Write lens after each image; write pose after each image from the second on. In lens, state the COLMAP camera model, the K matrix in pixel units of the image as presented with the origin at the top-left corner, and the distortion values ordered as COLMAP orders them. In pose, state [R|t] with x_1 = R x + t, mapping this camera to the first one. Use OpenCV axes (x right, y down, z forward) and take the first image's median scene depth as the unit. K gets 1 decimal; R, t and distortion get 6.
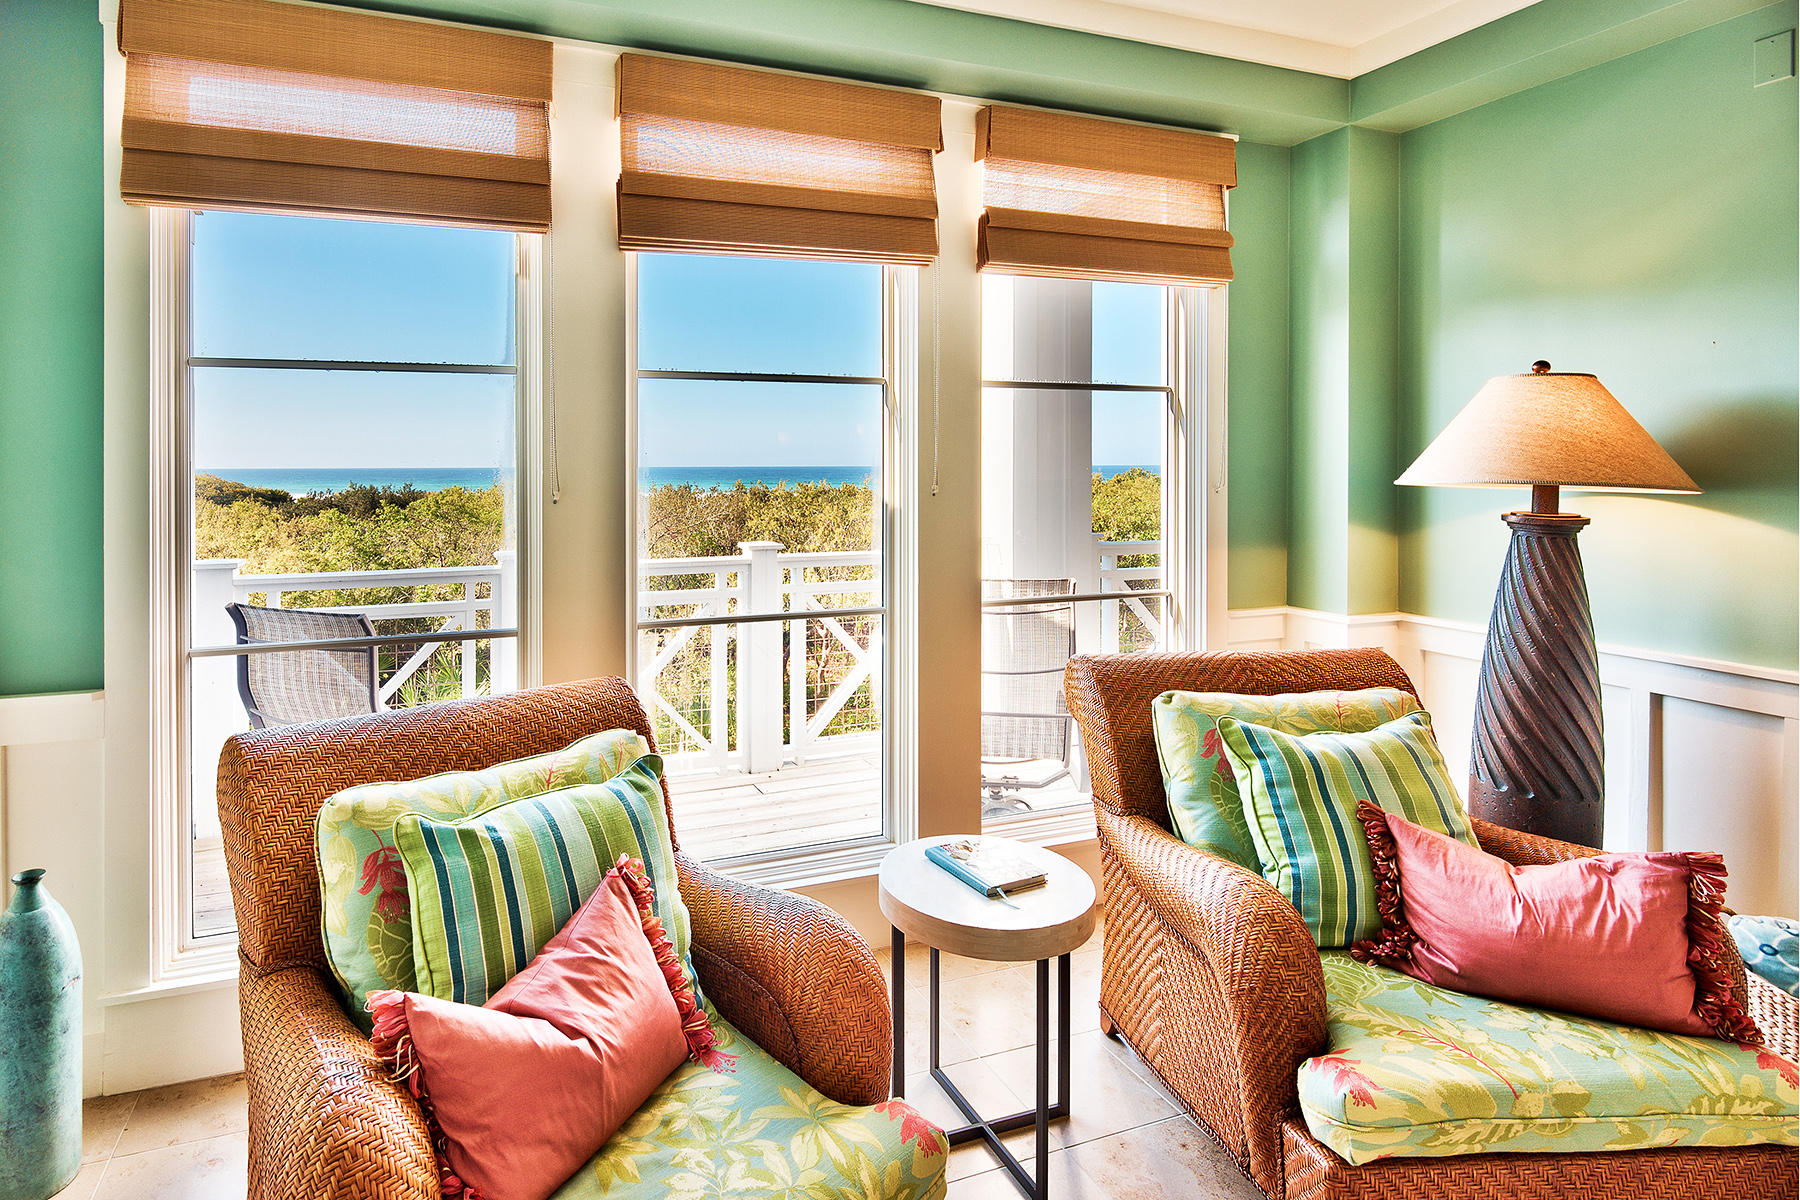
lens RADIAL K [[882.3, 0, 900.0], [0, 882.3, 600.0], [0, 0, 1]] dist [-0.001768, 0.000178]
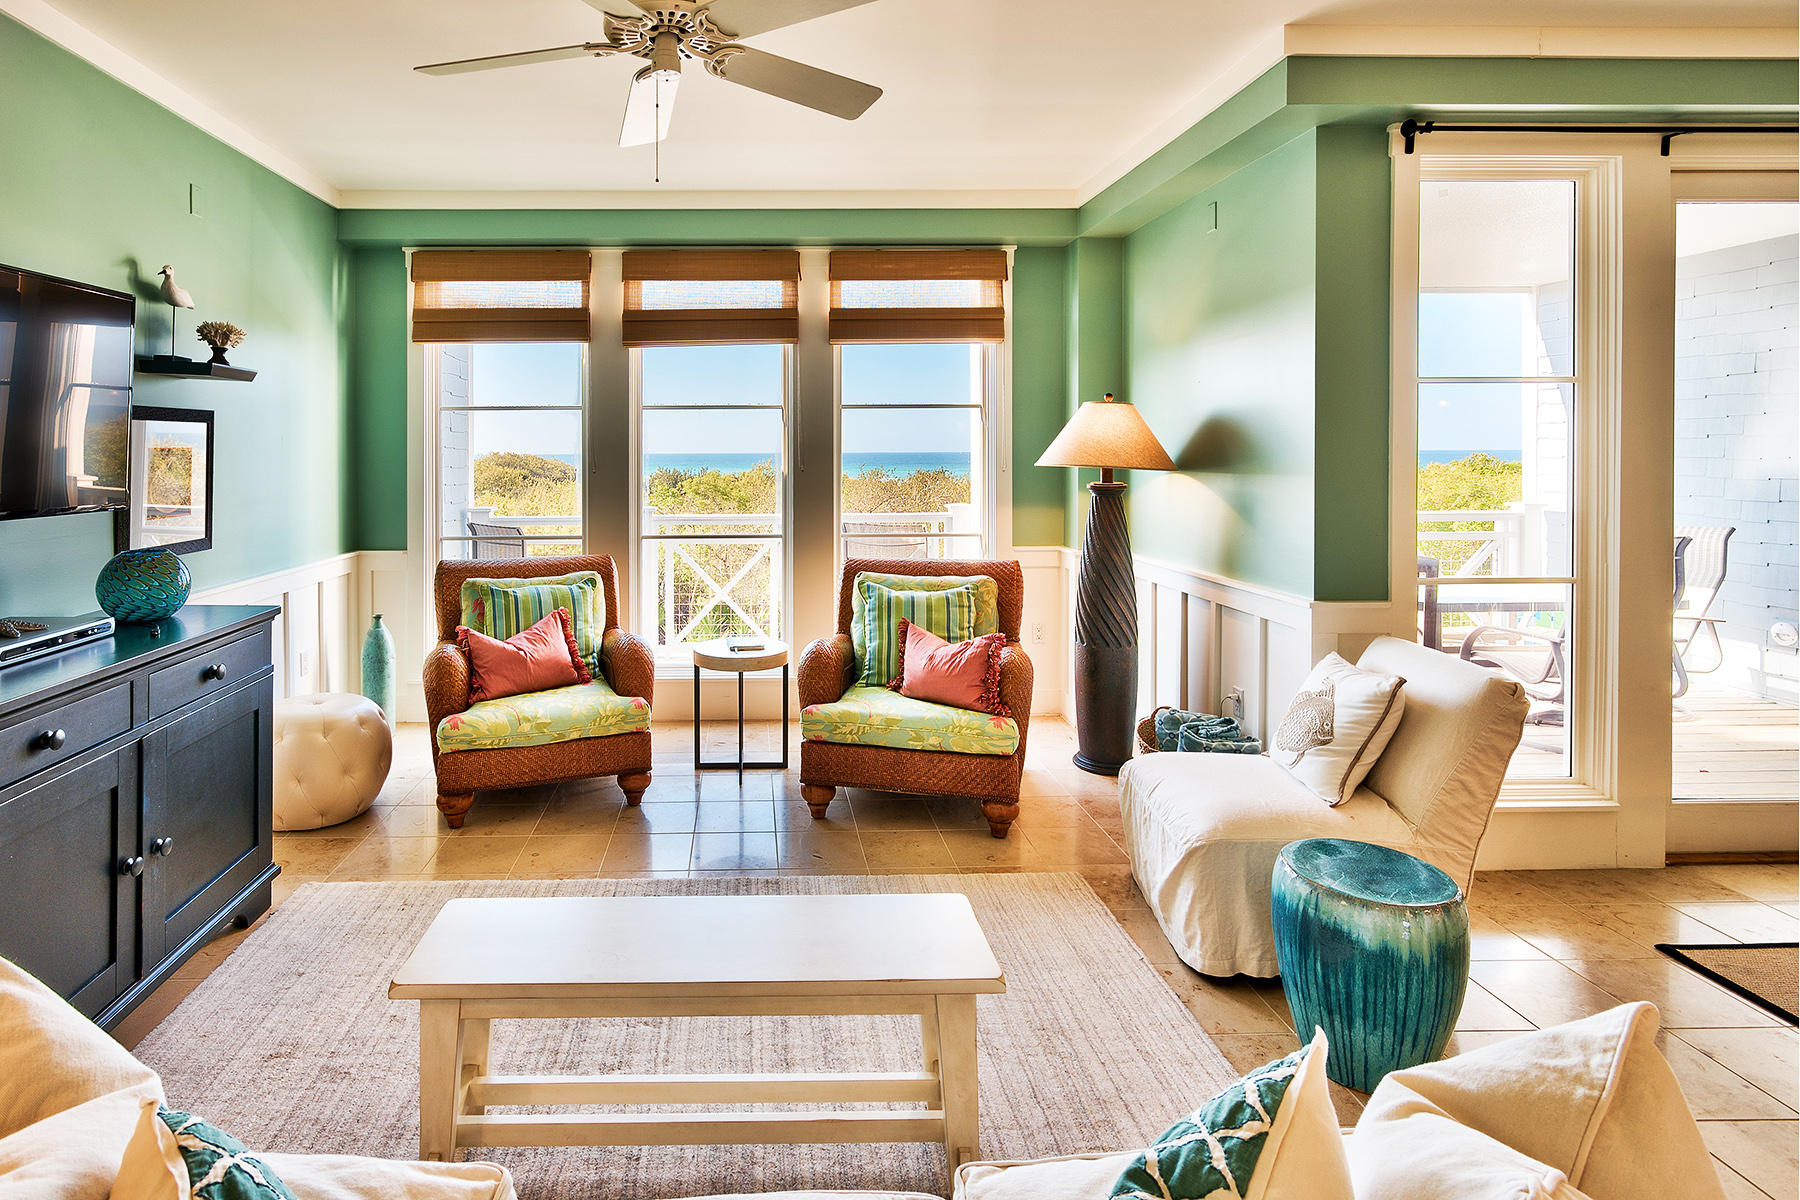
lens RADIAL K [[801.3, 0, 908.1], [0, 801.3, 609.6], [0, 0, 1]] dist [0.000339, 0.000153]
pose [[0.972121, 0.044615, -0.230196, 0.946286], [-0.034600, 0.998278, 0.047361, 0.115492], [0.231913, -0.038076, 0.971991, -0.820856]]
